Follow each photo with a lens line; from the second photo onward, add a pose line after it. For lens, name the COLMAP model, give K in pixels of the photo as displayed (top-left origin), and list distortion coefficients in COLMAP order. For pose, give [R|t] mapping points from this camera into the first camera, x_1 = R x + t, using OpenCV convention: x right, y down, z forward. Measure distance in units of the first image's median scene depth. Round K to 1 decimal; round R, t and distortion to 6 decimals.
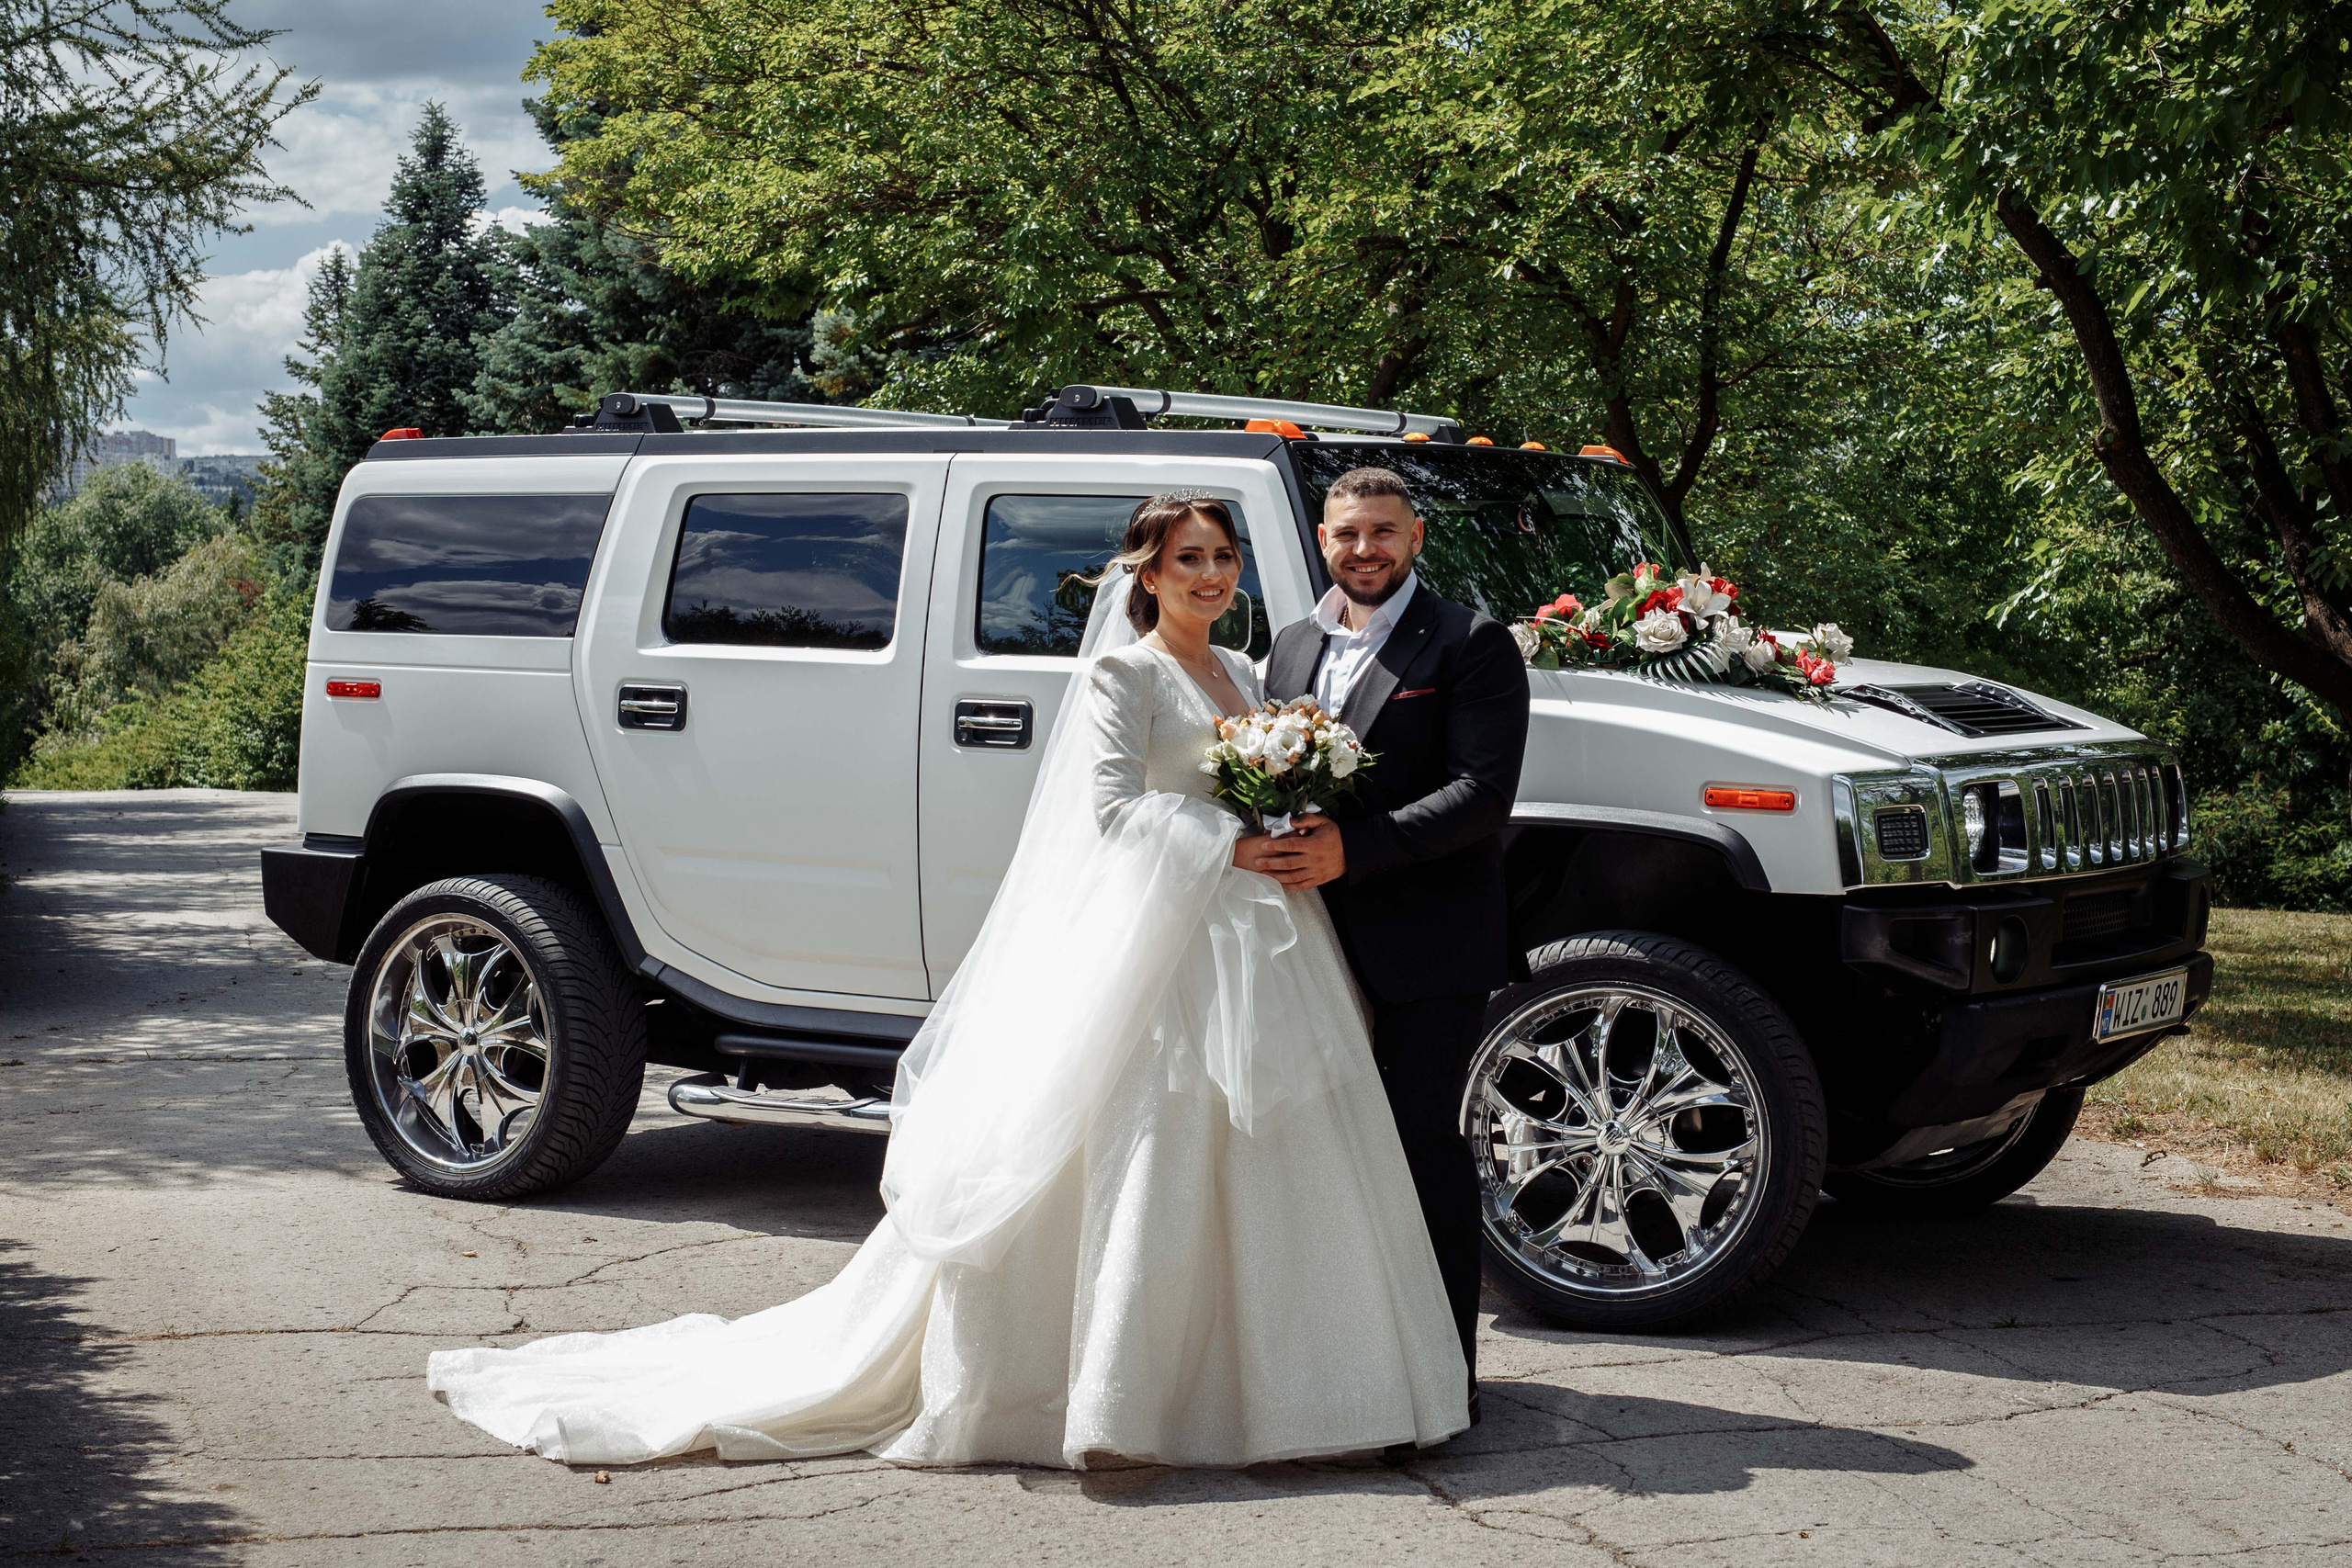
lens RADIAL K [[3347.5, 0, 1176.0], [0, 3347.5, 784.0], [0, 0, 1]] dist [0.007063, -0.024872]
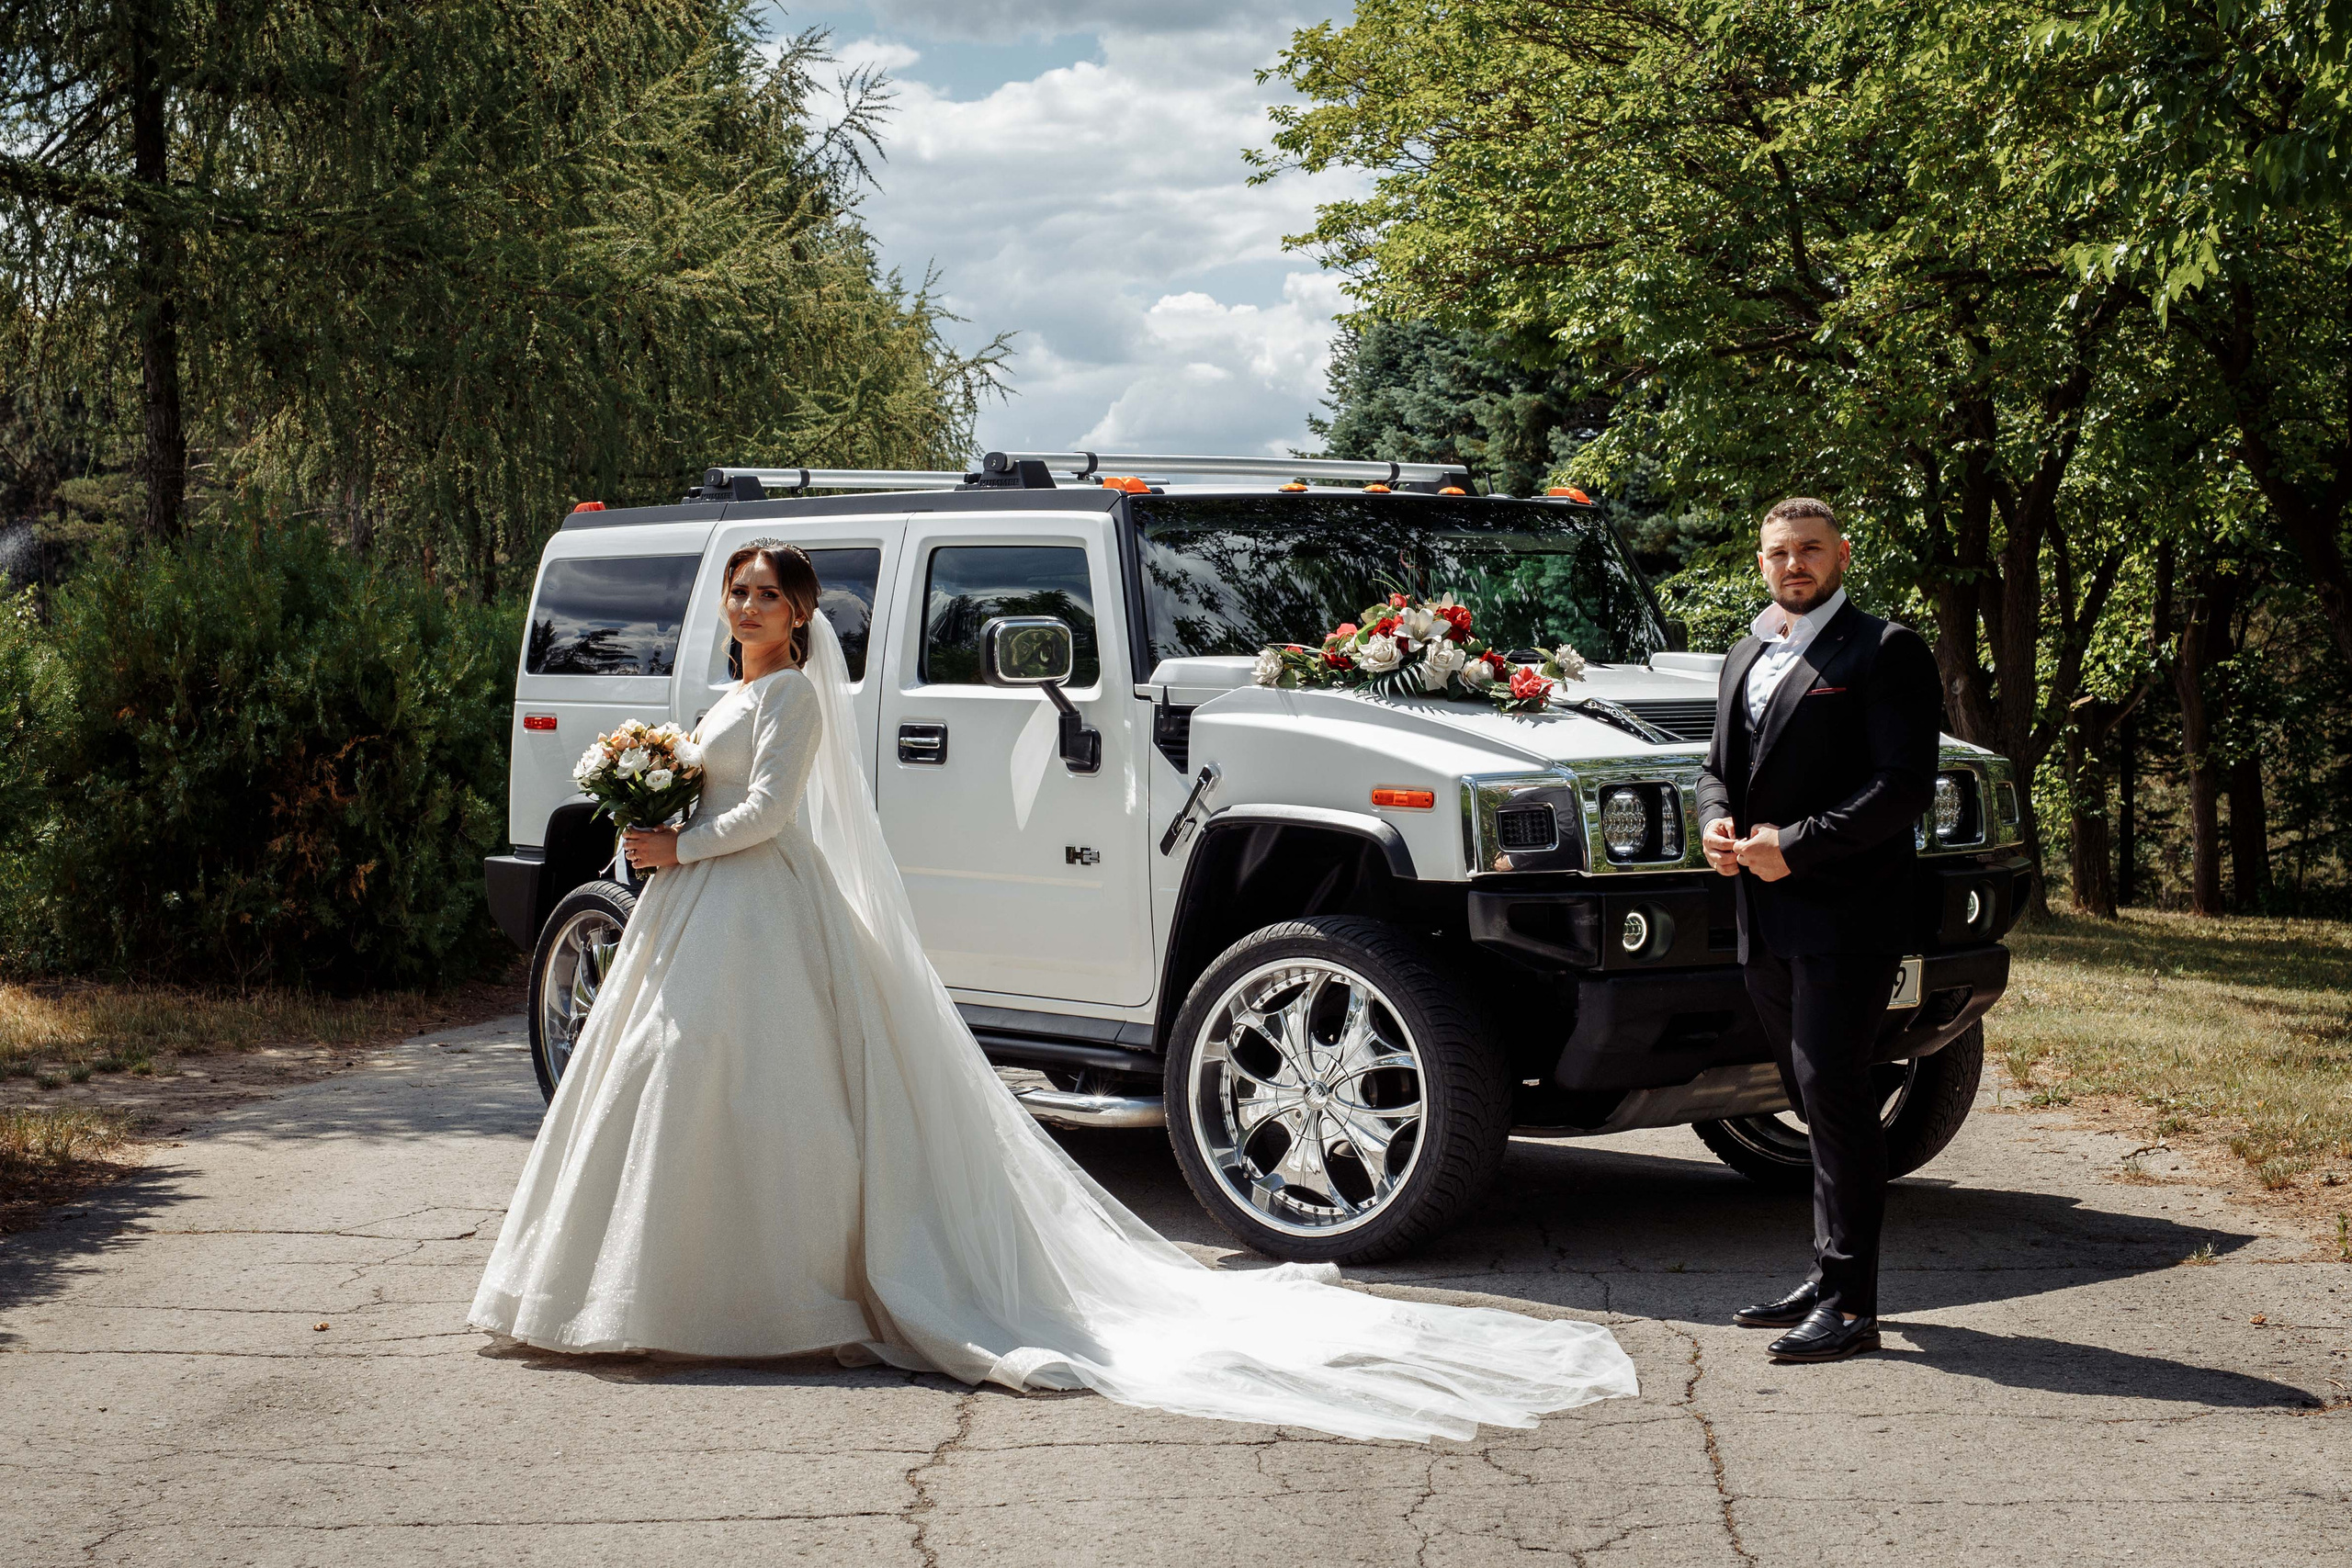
lens RADIAL K [[3347.5, 0, 1176.0], [0, 3347.5, 784.0], [0, 0, 1]] dist [0.007063, -0.024872]
pose [[0.965748, -0.007522, -0.259374, 0.295948], [0.004075, 0.999896, -0.013825, 0.011375], [0.259451, 0.012294, 0.965678, -0.094110]]
